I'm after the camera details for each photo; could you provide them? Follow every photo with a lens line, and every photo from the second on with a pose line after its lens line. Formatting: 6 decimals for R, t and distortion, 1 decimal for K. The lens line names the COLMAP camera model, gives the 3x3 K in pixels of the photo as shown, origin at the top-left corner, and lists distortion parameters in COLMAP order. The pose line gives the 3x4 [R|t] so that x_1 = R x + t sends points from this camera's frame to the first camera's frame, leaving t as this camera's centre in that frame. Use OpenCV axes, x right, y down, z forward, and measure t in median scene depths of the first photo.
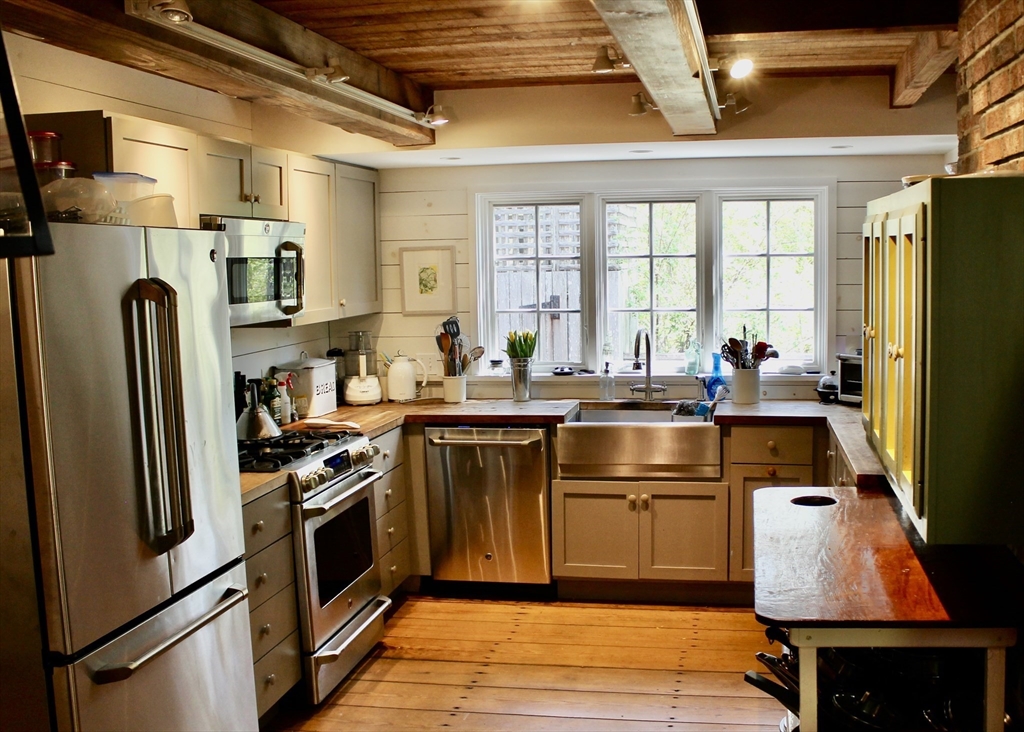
lens RADIAL K [[1068.0, 0, 584.1], [0, 1068.0, 376.0], [0, 0, 1]] dist [-0.129782, 0.000000]
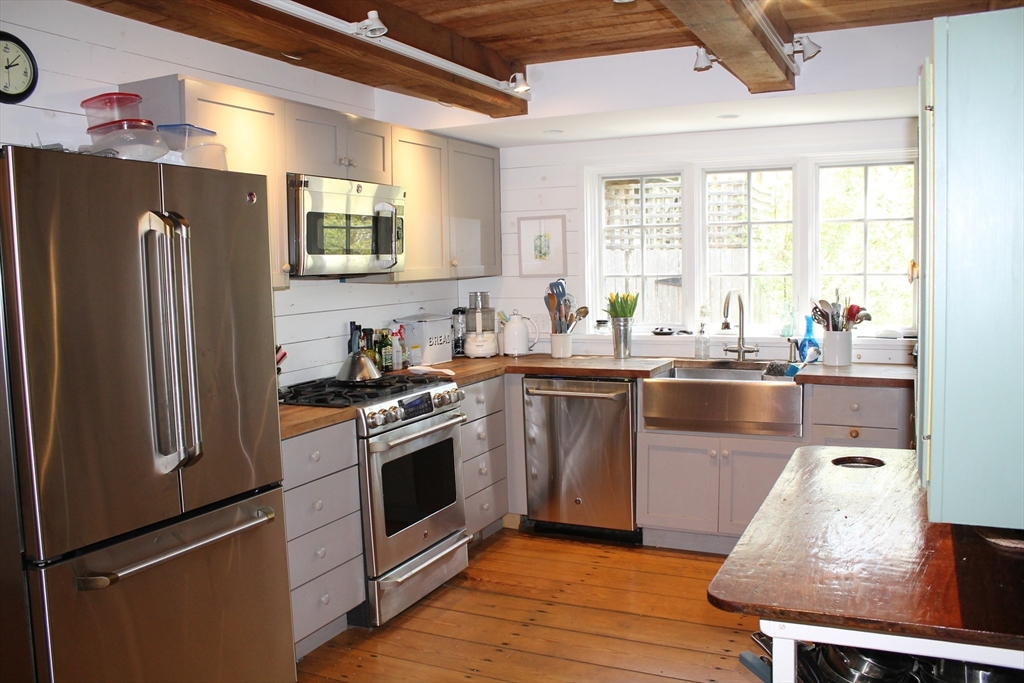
lens RADIAL K [[860.1, 0, 512.4], [0, 860.1, 343.2], [0, 0, 1]] dist [-0.129172, 0.026929]
pose [[0.956831, 0.022571, -0.289767, 0.096527], [-0.026212, 0.999619, -0.008691, 0.021065], [0.289460, 0.015911, 0.957058, 0.159949]]
